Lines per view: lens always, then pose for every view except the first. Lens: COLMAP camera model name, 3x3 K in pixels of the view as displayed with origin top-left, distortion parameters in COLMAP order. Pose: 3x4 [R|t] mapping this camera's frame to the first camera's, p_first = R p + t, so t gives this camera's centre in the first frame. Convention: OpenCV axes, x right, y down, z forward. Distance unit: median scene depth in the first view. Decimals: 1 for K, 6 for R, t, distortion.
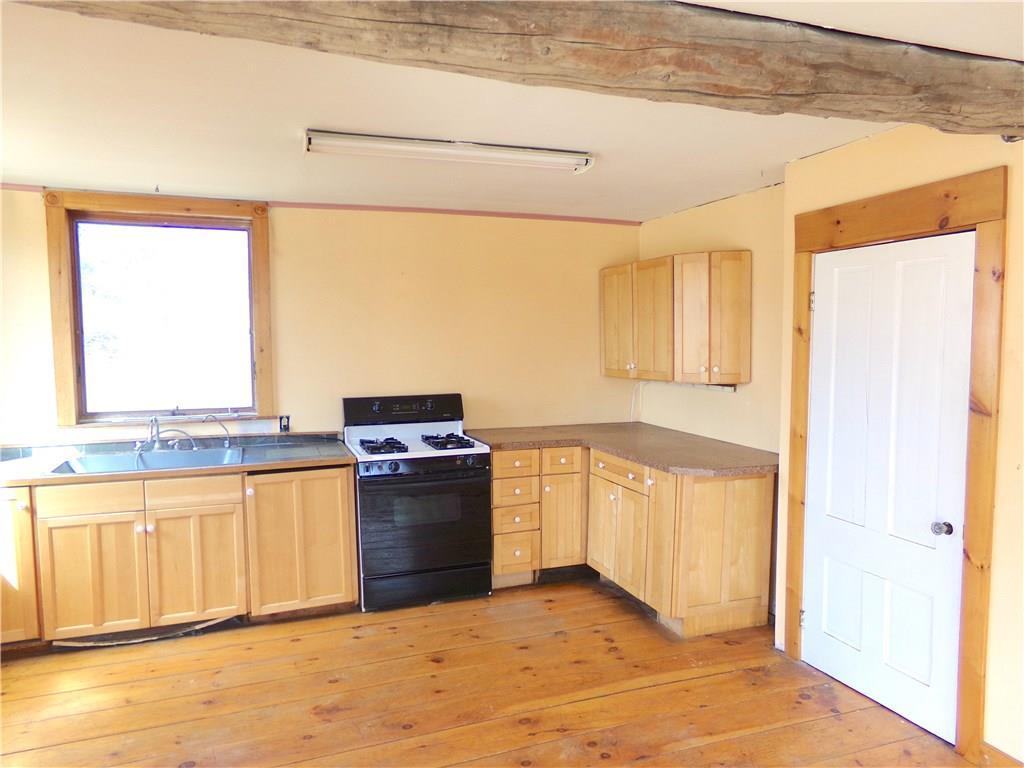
lens RADIAL K [[724.2, 0, 523.2], [0, 724.2, 380.1], [0, 0, 1]] dist [-0.043166, 0.069584]
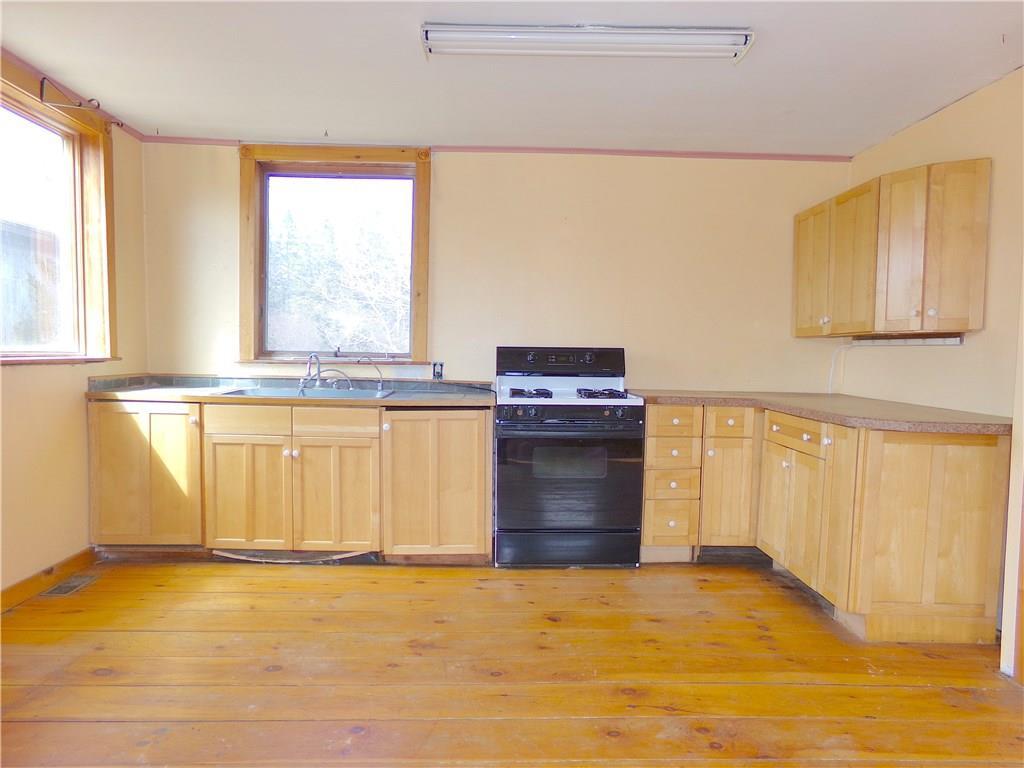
lens RADIAL K [[724.2, 0, 515.8], [0, 724.2, 387.4], [0, 0, 1]] dist [-0.043166, 0.069584]
pose [[0.942346, 0.035414, -0.332760, 0.109958], [-0.042876, 0.998966, -0.015108, 0.105290], [0.331881, 0.028504, 0.942891, 0.118576]]
